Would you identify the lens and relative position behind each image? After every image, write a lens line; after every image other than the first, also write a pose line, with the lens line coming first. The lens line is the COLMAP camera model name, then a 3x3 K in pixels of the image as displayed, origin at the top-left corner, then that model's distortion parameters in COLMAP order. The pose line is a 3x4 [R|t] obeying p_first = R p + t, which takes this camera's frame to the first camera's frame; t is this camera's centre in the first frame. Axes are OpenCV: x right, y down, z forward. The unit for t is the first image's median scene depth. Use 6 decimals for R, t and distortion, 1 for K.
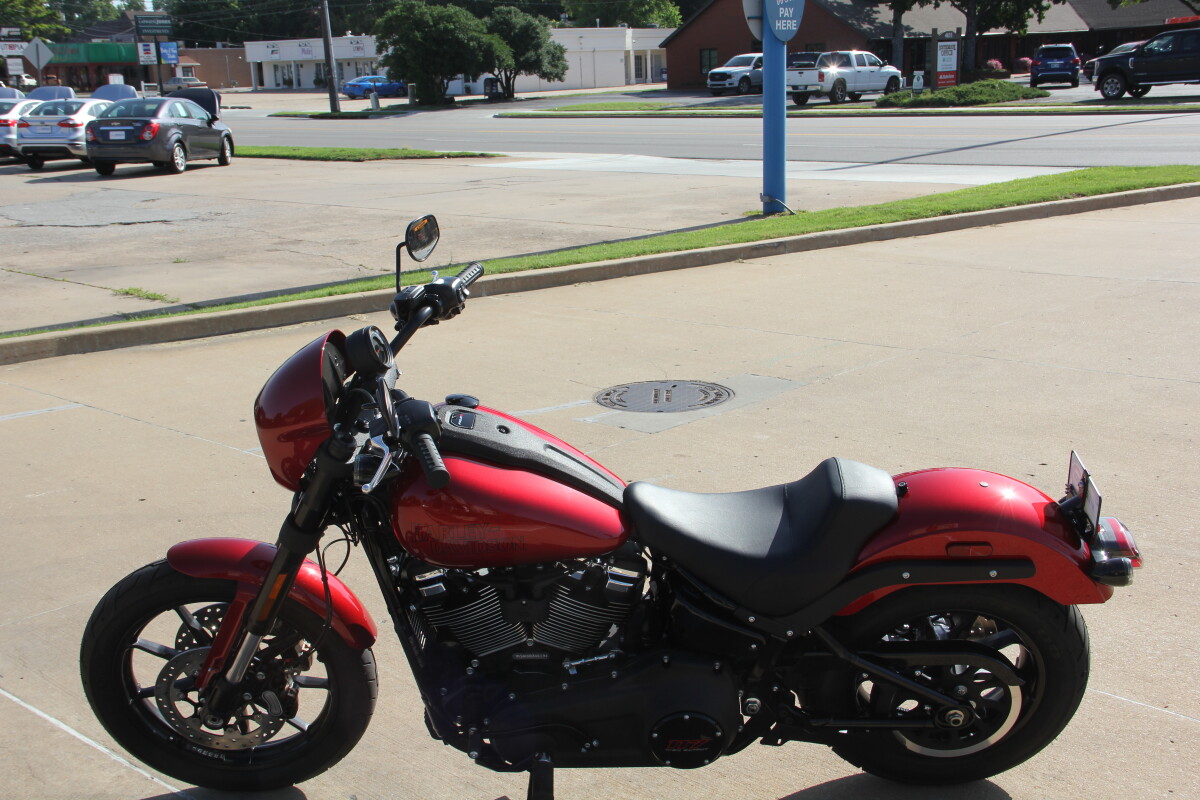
lens RADIAL K [[1413.6, 0, 586.8], [0, 1413.6, 424.6], [0, 0, 1]] dist [-0.027968, 0.364612]
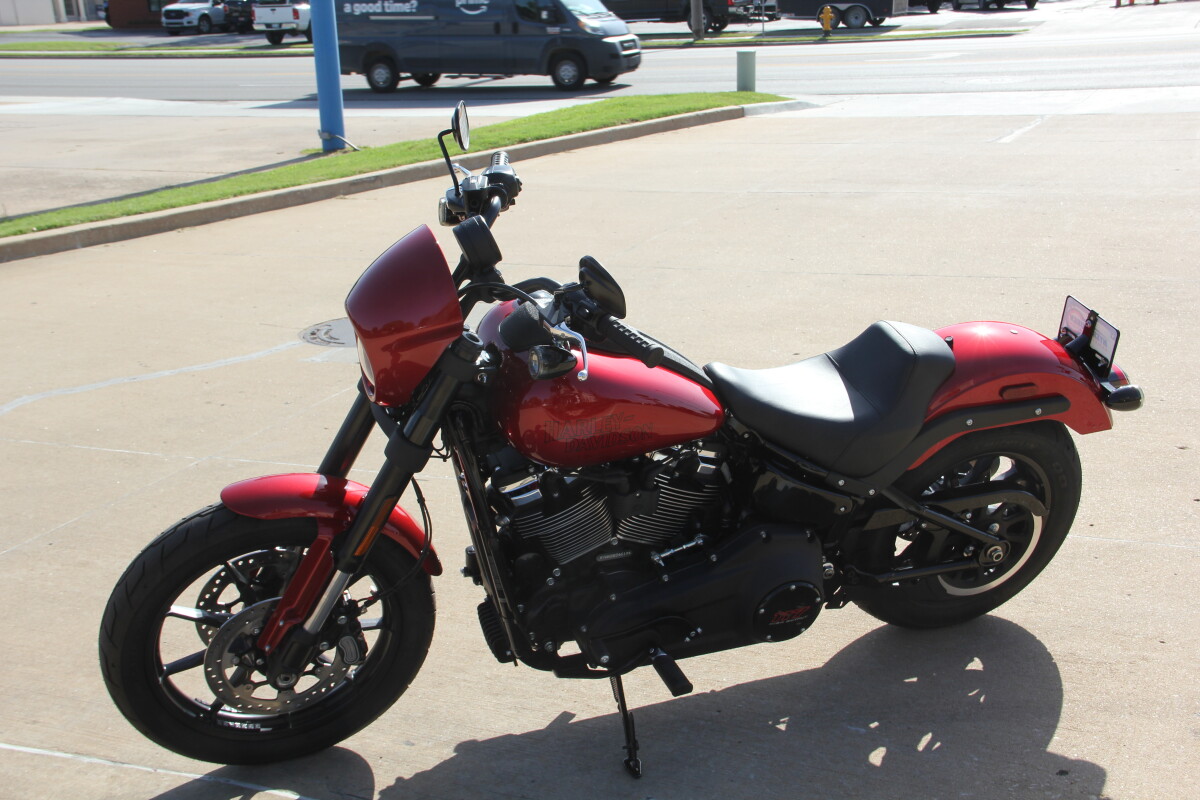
lens RADIAL K [[1453.8, 0, 596.6], [0, 1453.8, 417.5], [0, 0, 1]] dist [0.011003, 0.285851]
pose [[0.923784, -0.108804, 0.367131, -0.097476], [0.099938, 0.994058, 0.043135, 0.006215], [-0.369643, -0.003157, 0.929168, 0.019286]]
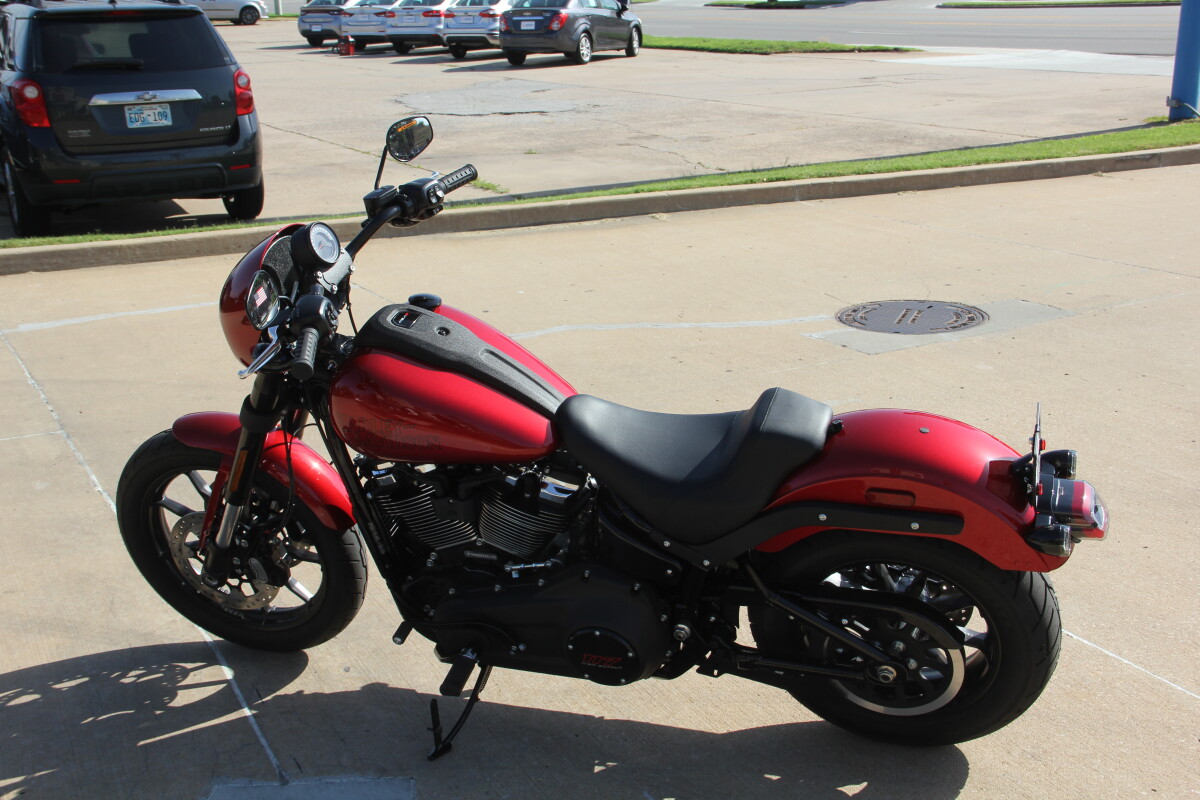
lens RADIAL K [[1453.8, 0, 596.6], [0, 1453.8, 417.5], [0, 0, 1]] dist [0.011003, 0.285851]
pose [[0.951647, 0.091907, -0.293122, 0.081439], [-0.073948, 0.994674, 0.071798, -0.004183], [0.298160, -0.046651, 0.953375, 0.006056]]
